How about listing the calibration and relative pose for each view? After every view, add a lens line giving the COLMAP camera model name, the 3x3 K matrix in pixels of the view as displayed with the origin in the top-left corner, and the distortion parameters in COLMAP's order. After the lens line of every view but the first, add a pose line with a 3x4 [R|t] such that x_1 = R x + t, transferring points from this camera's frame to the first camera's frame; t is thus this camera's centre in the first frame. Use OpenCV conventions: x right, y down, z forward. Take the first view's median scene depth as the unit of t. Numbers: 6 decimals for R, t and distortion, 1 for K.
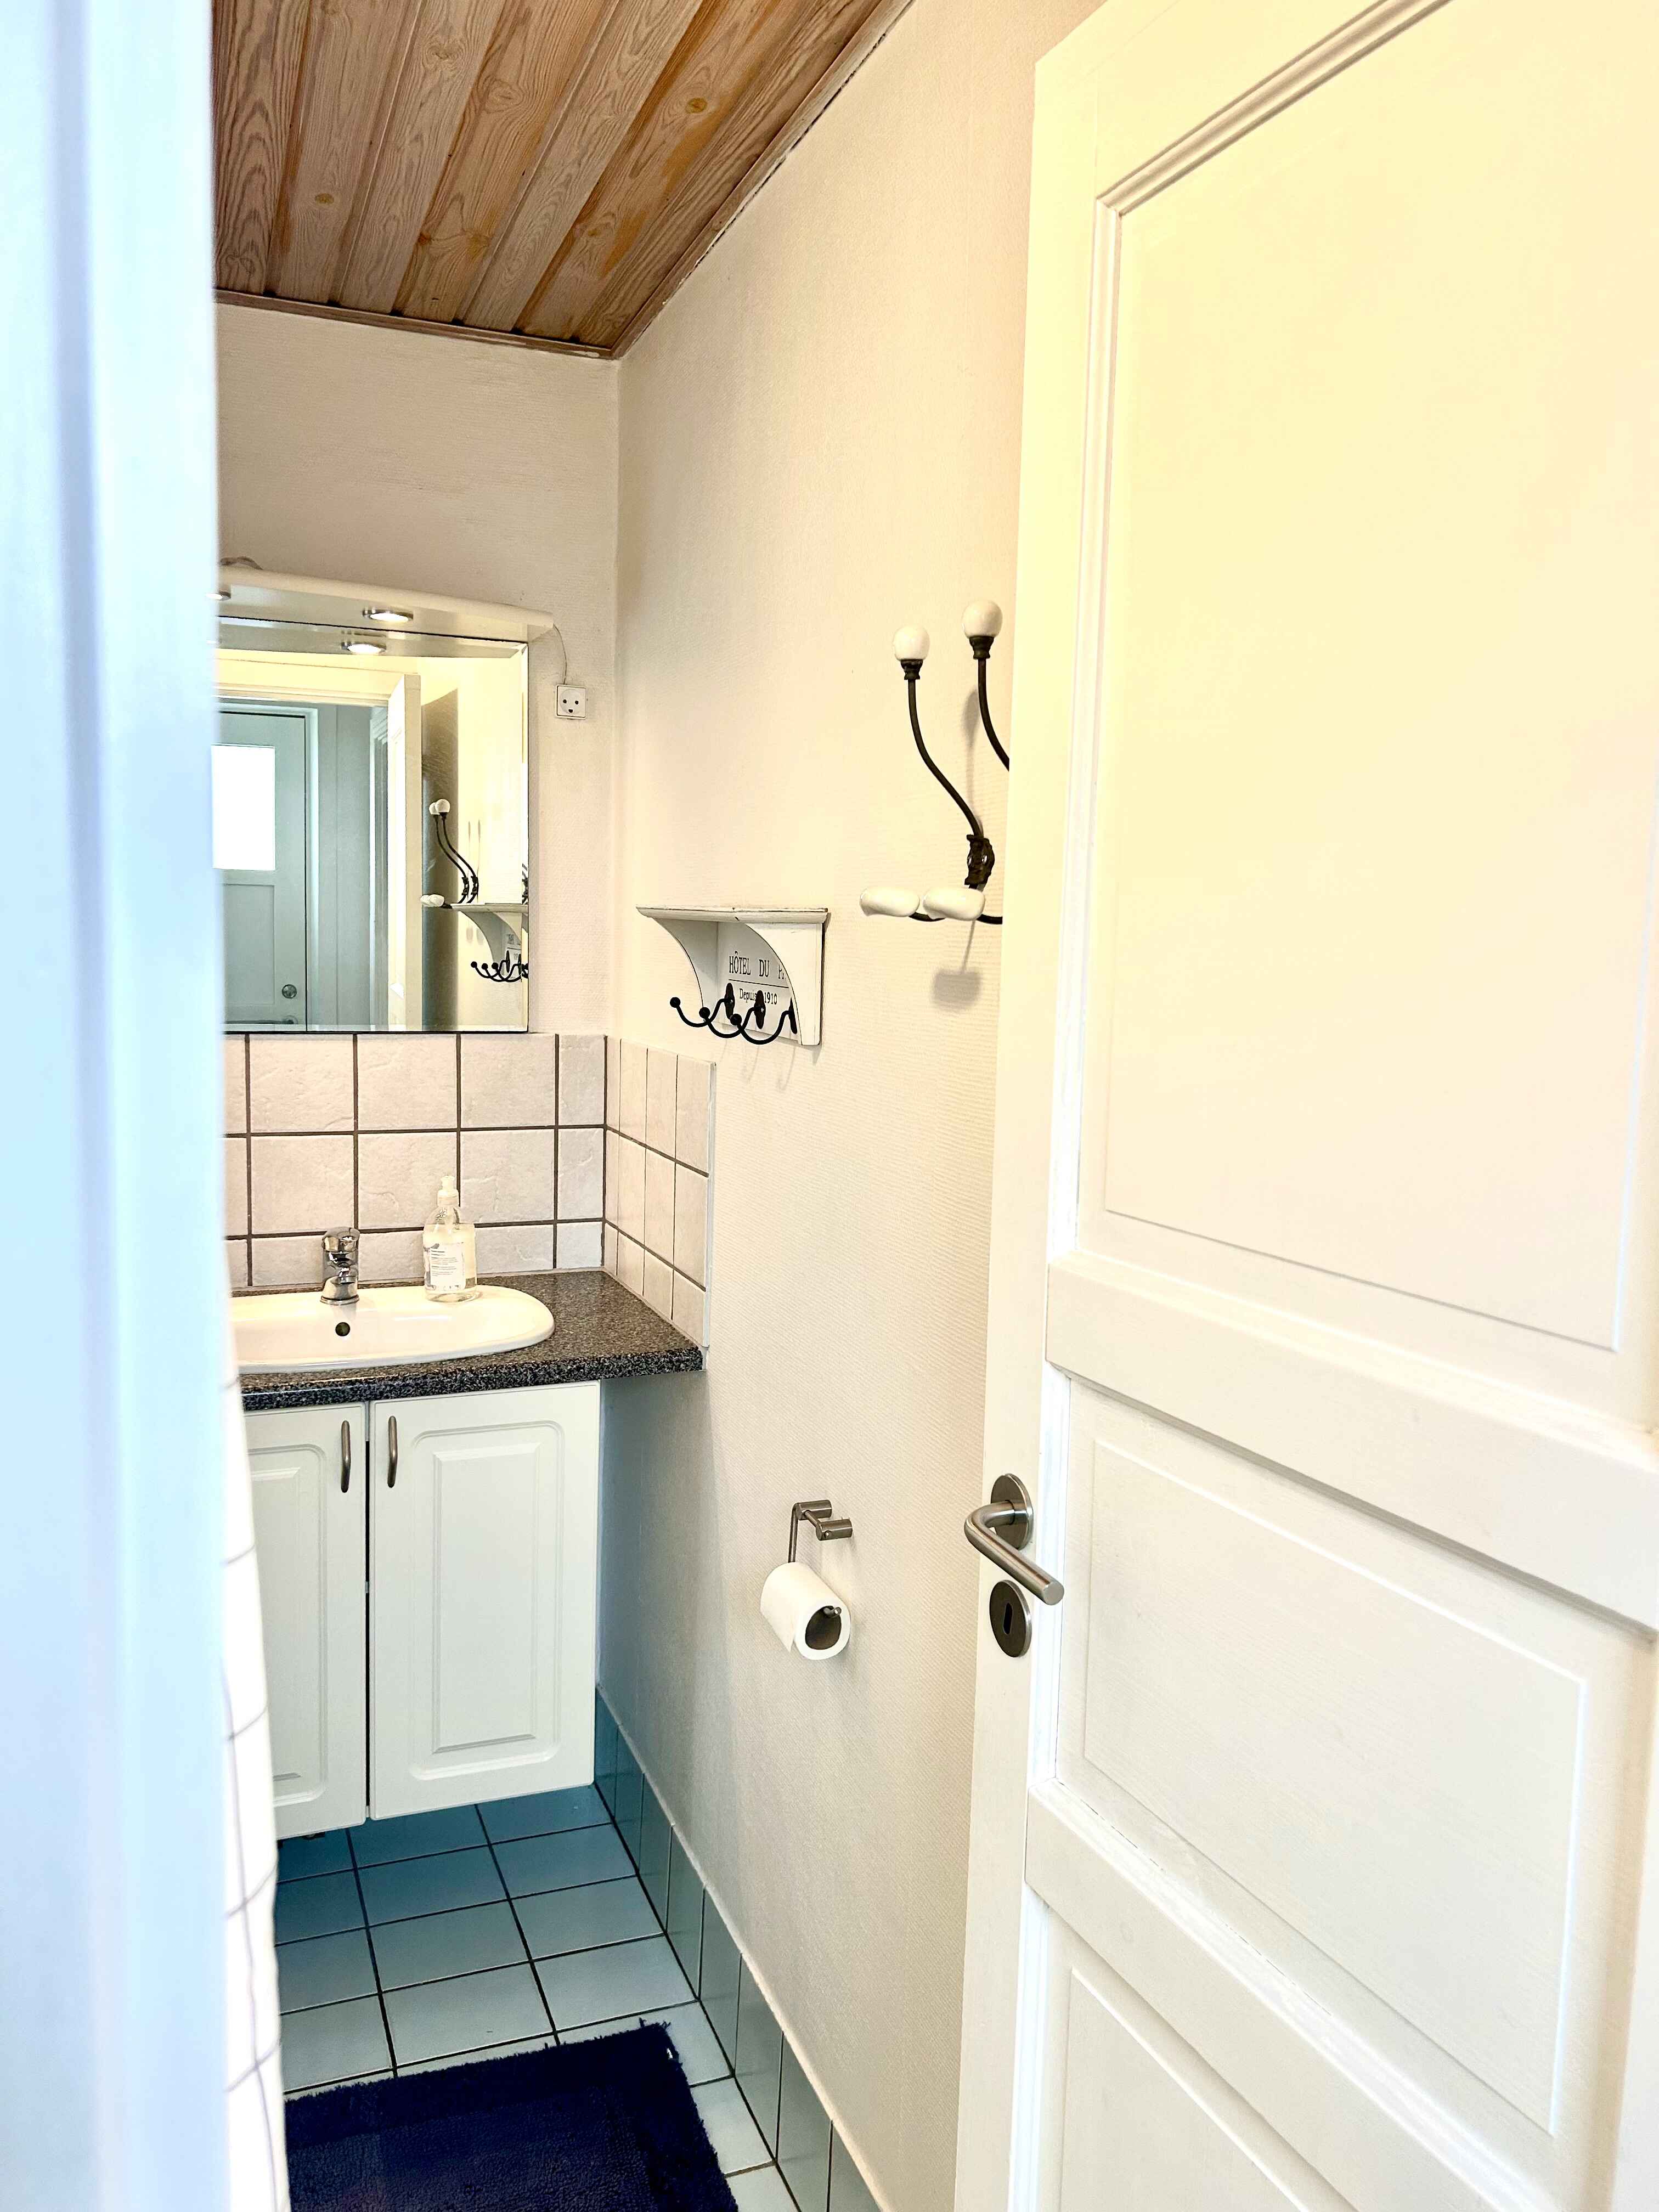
lens RADIAL K [[1673.2, 0, 816.5], [0, 1673.2, 1101.6], [0, 0, 1]] dist [0.070385, -0.081812]
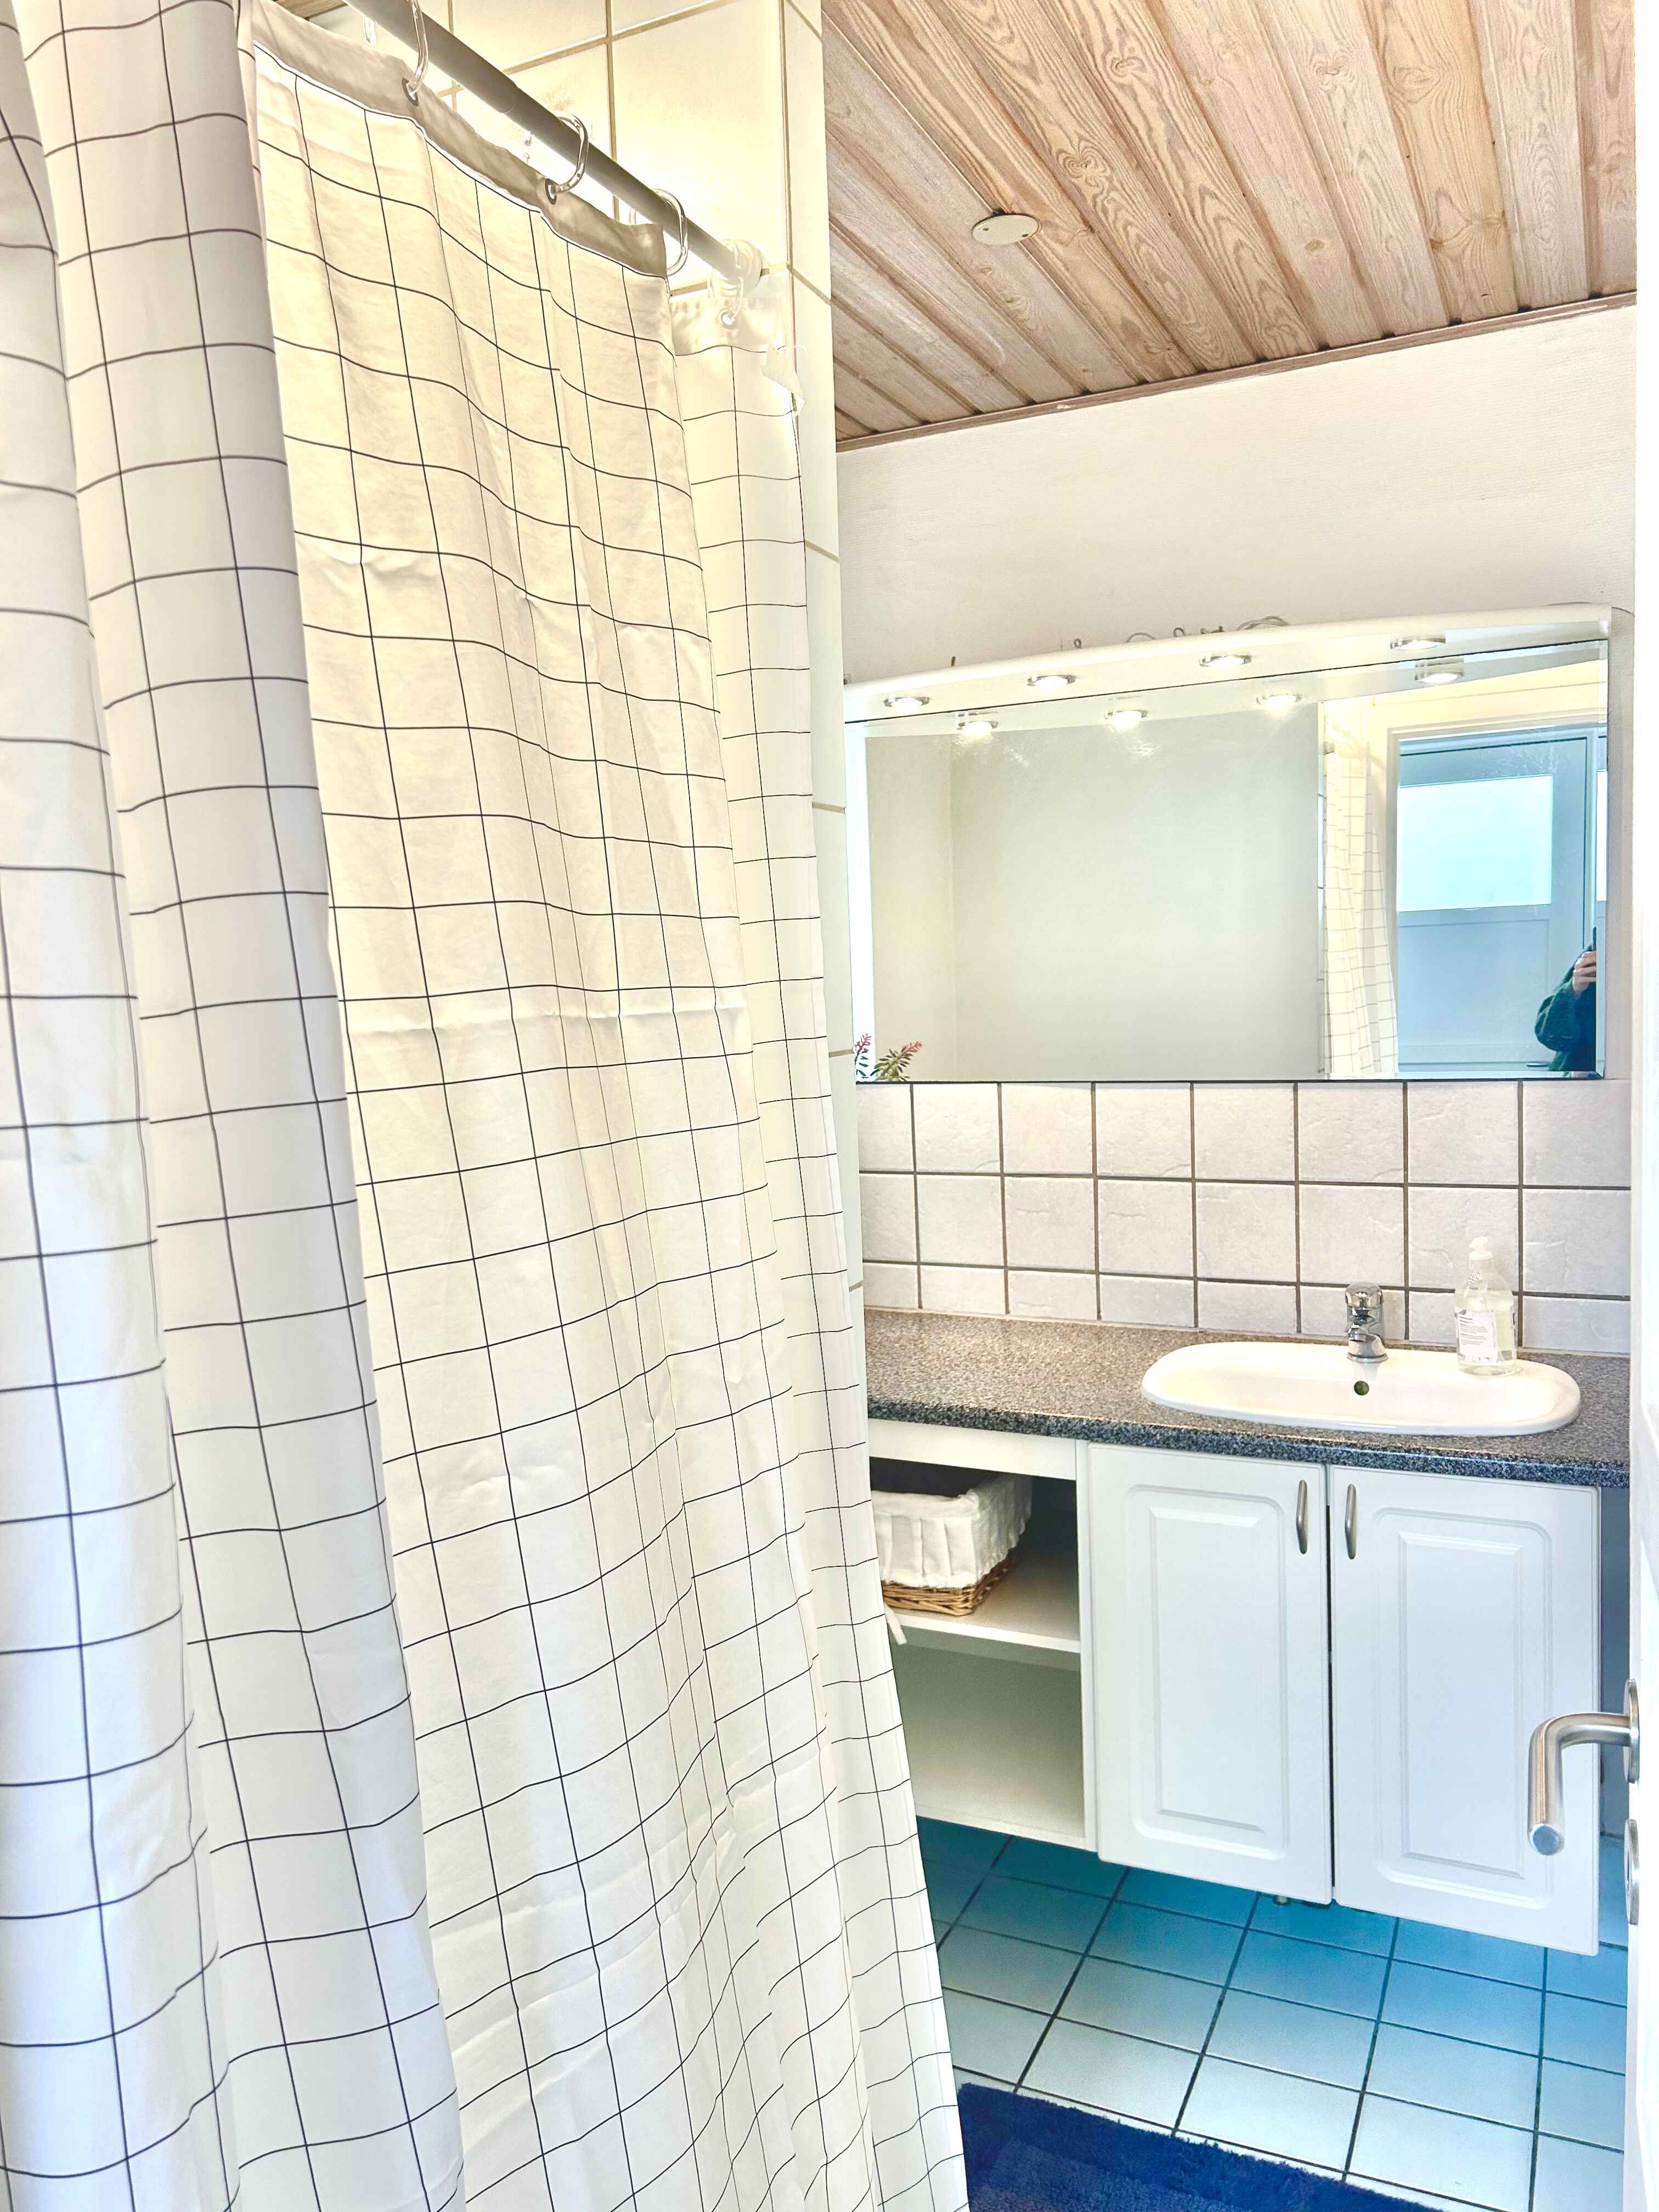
lens RADIAL K [[1673.2, 0, 816.5], [0, 1673.2, 1101.6], [0, 0, 1]] dist [0.070385, -0.081812]
pose [[0.684805, 0.007195, -0.728691, 0.233724], [-0.023411, 0.999652, -0.012131, -0.011360], [0.728350, 0.025366, 0.684736, 0.116641]]
